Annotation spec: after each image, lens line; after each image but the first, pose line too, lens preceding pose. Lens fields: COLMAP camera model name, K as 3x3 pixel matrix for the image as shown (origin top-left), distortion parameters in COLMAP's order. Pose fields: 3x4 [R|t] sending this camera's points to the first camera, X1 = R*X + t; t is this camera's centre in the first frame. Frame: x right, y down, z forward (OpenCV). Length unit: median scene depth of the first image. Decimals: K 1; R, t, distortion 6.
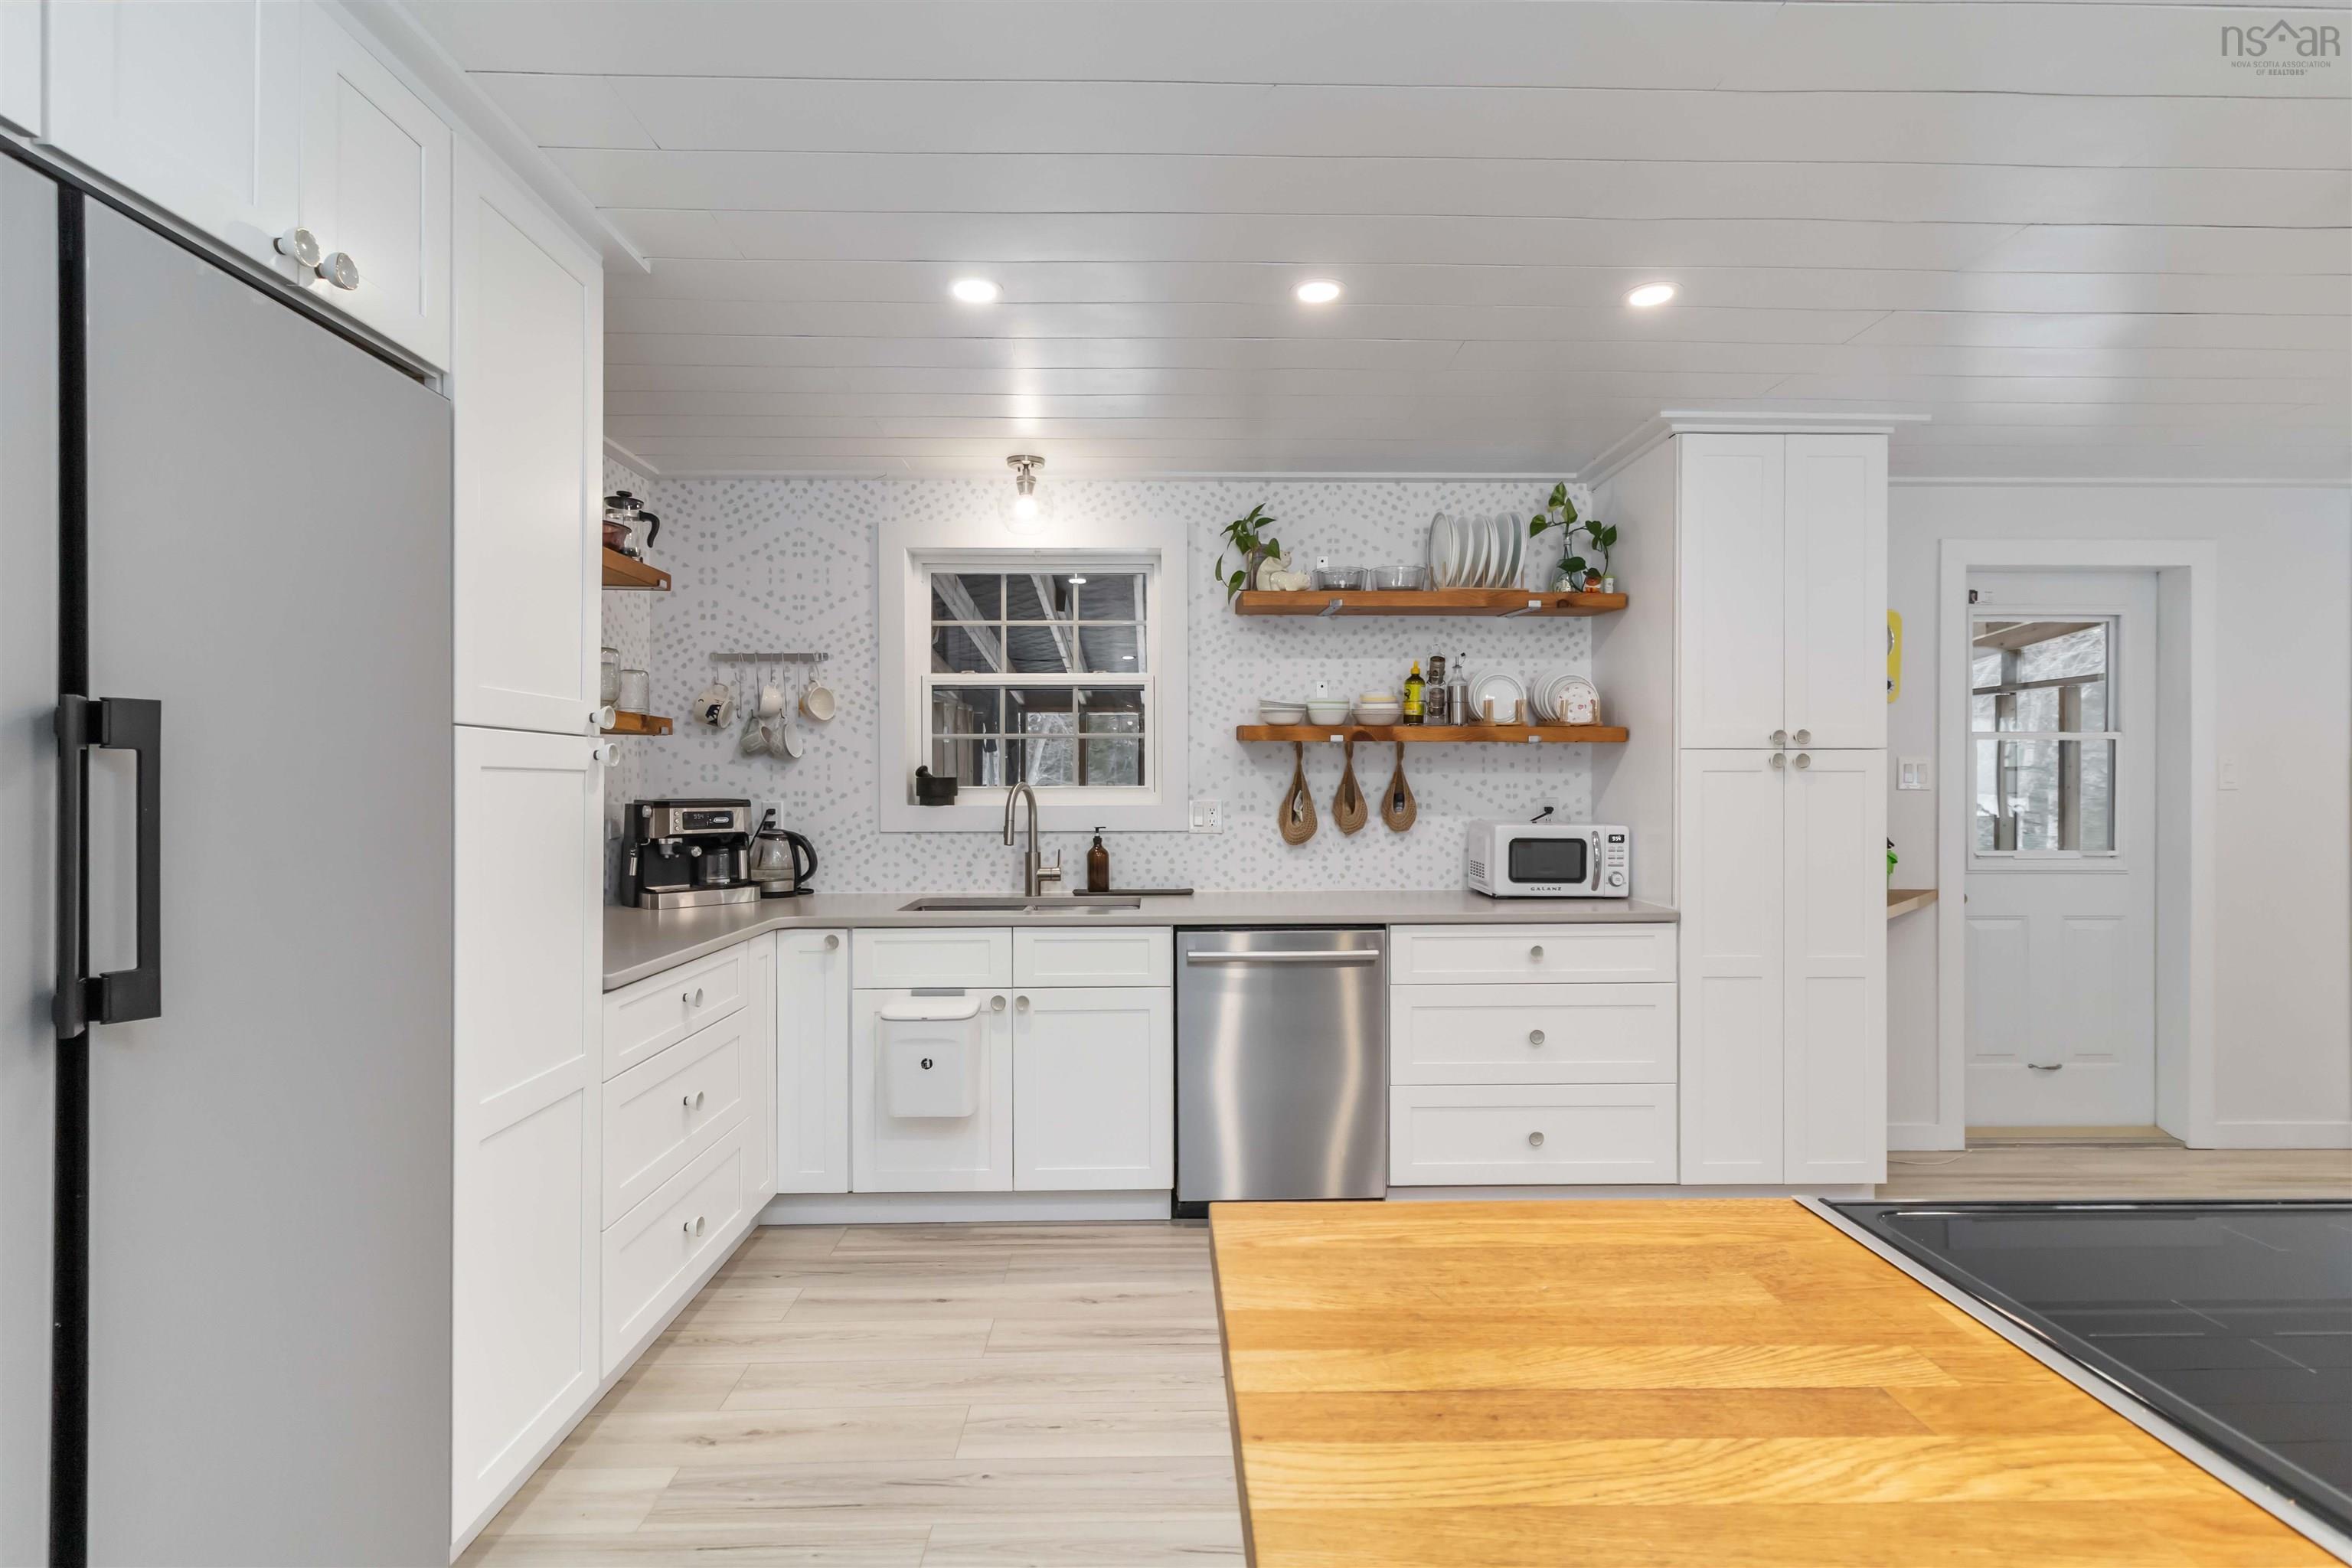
lens RADIAL K [[1102.4, 0, 1179.8], [0, 1102.4, 788.9], [0, 0, 1]] dist [0.004511, 0.000015]
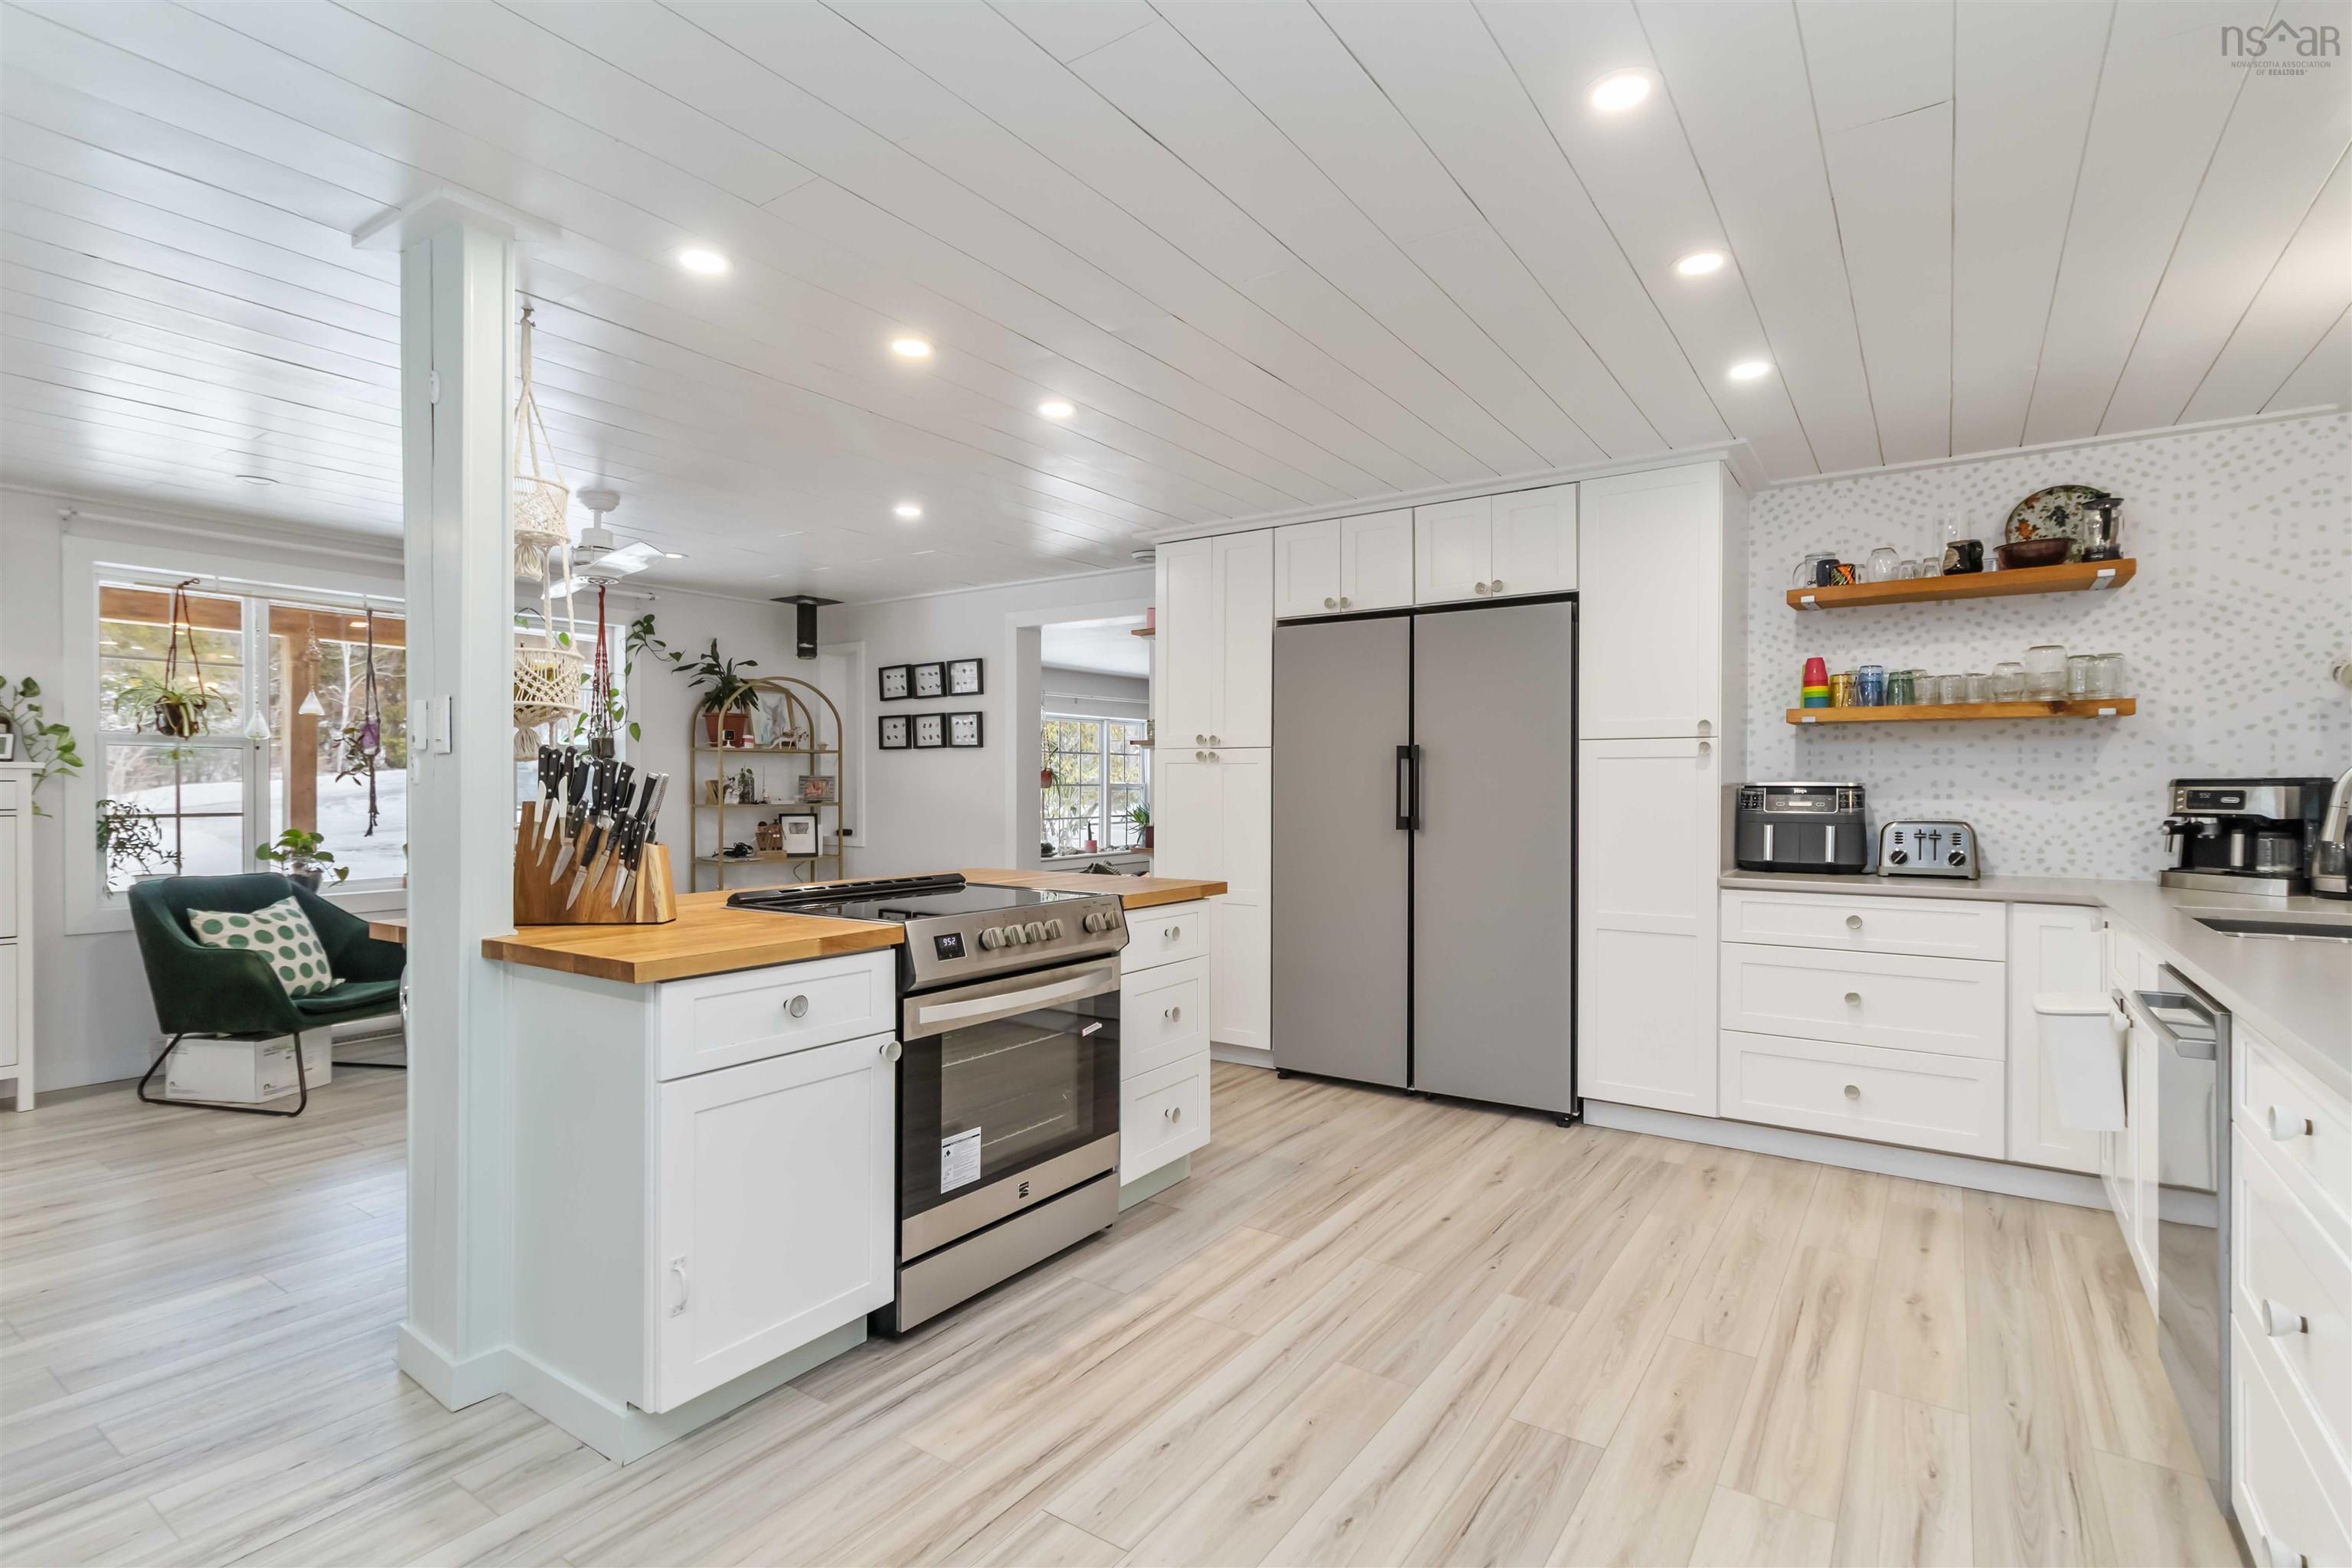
lens RADIAL K [[1117.2, 0, 1178.4], [0, 1117.2, 795.7], [0, 0, 1]] dist [0.004887, 0.000183]
pose [[-0.585346, 0.007645, -0.810747, 0.784546], [-0.002883, 0.999930, 0.011510, 0.015208], [0.810778, 0.009075, -0.585283, 0.772515]]
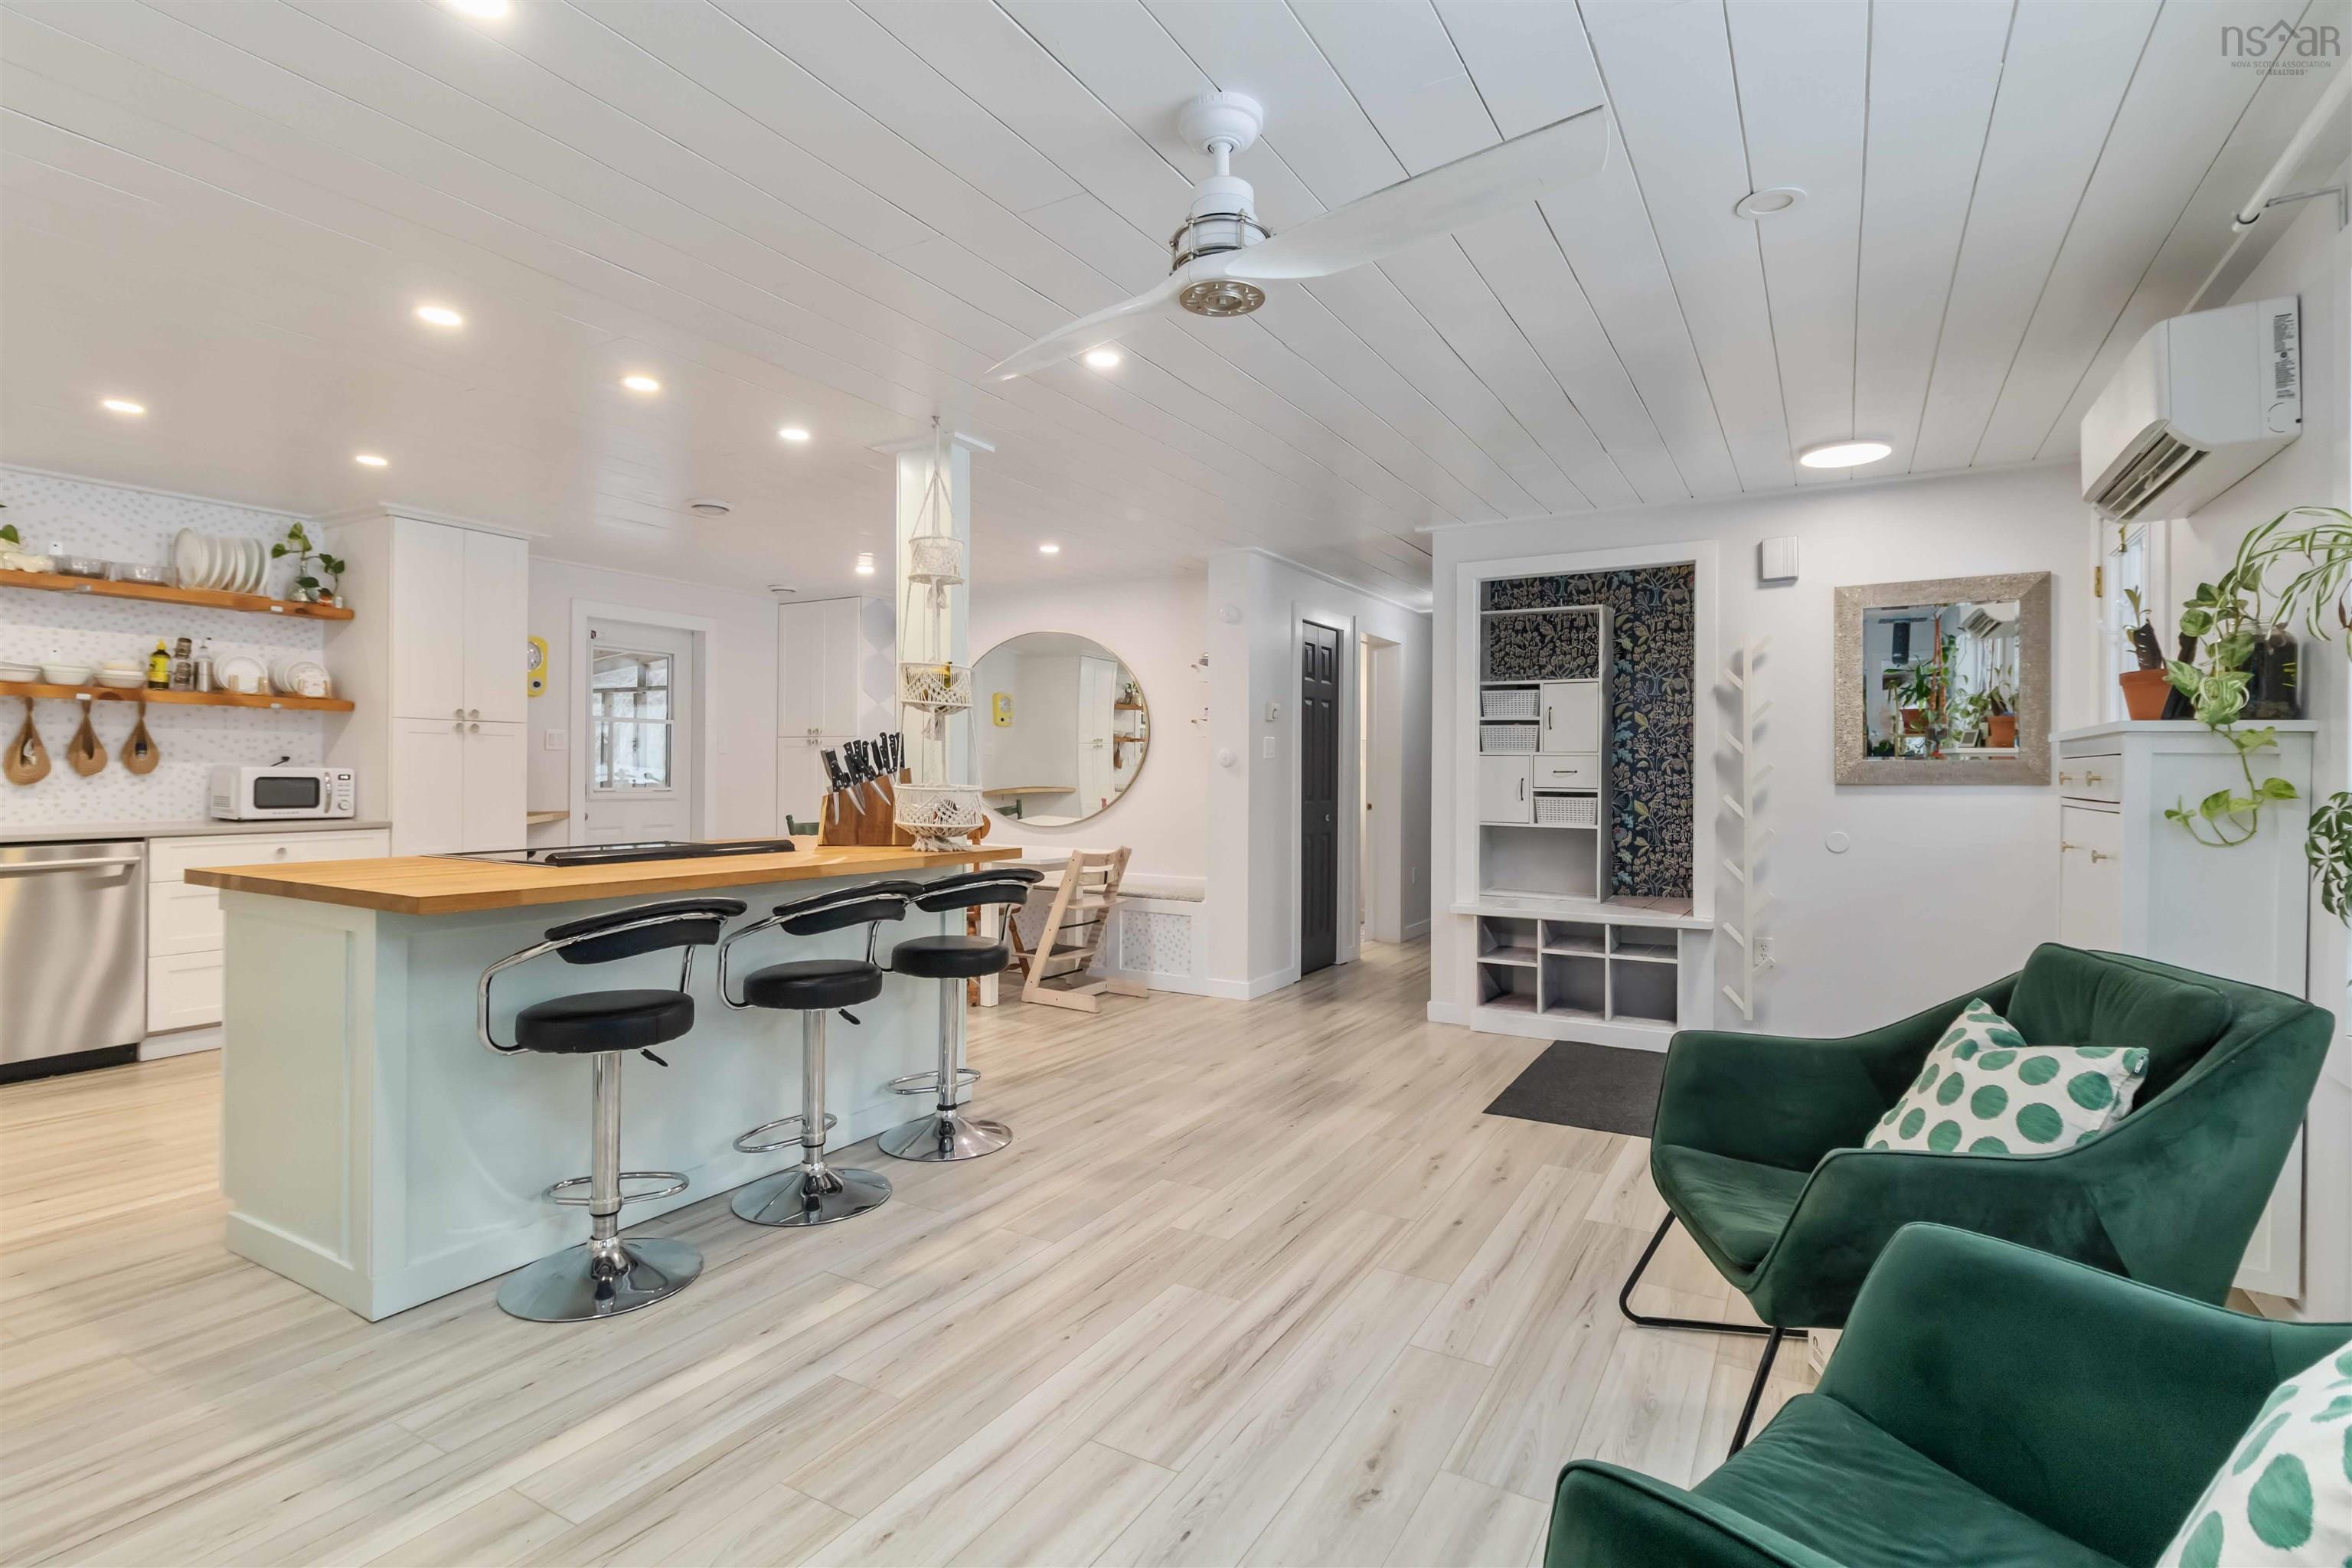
lens RADIAL K [[1127.7, 0, 1180.3], [0, 1127.7, 775.7], [0, 0, 1]] dist [0.007360, -0.000293]
pose [[0.521520, 0.002085, 0.853237, -0.286344], [-0.006265, 0.999979, 0.001385, 0.031928], [-0.853216, -0.006068, 0.521522, -0.679997]]
